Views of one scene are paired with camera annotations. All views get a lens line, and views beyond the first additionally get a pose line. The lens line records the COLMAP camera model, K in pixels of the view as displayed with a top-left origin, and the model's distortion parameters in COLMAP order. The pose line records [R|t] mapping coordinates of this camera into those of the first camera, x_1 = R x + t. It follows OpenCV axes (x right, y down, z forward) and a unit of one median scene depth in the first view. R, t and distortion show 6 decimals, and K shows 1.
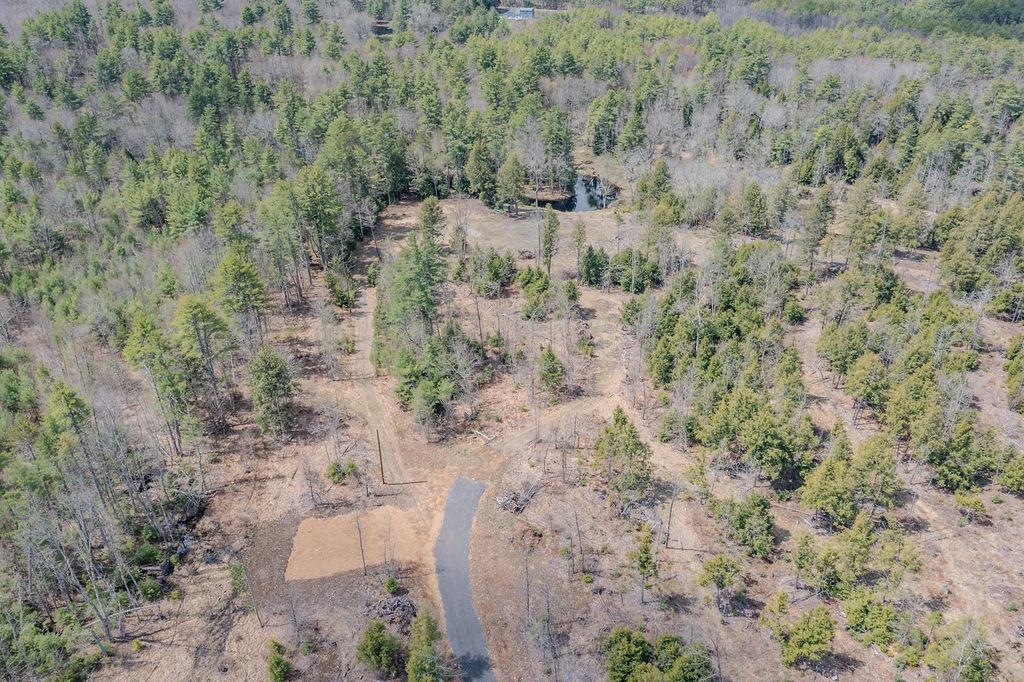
lens RADIAL K [[819.0, 0, 512.0], [0, 819.0, 341.0], [0, 0, 1]] dist [-0.013021, 0.005537]
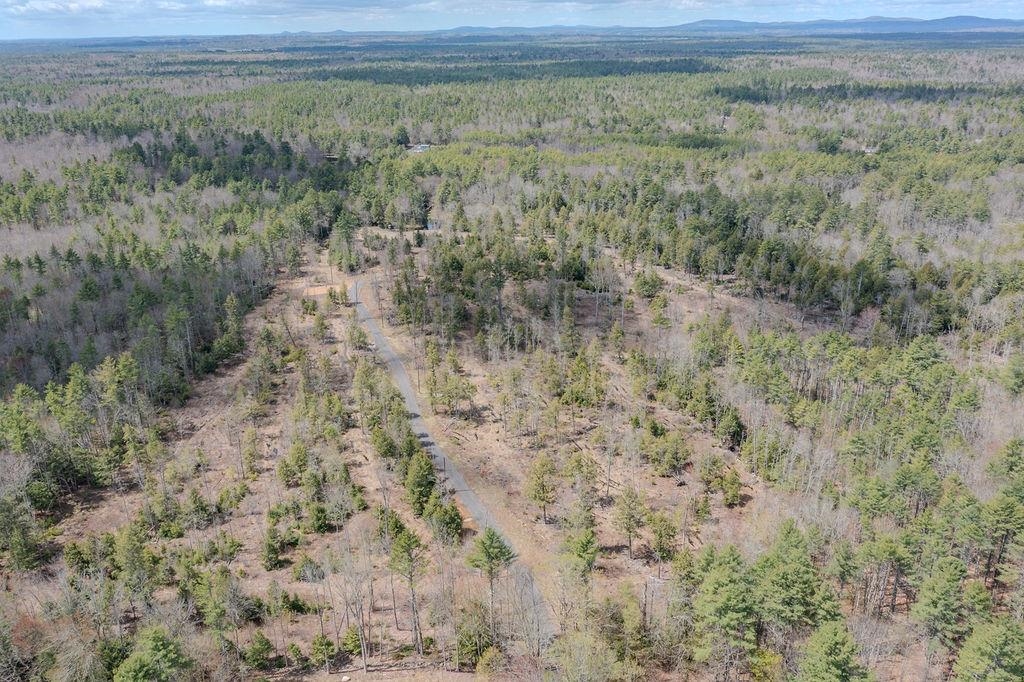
lens RADIAL K [[819.0, 0, 512.0], [0, 819.0, 341.0], [0, 0, 1]] dist [-0.013021, 0.005537]
pose [[0.997651, -0.023422, 0.064375, 0.165760], [0.033385, 0.986820, -0.158341, 0.474711], [-0.059818, 0.160118, 0.985284, -1.070955]]
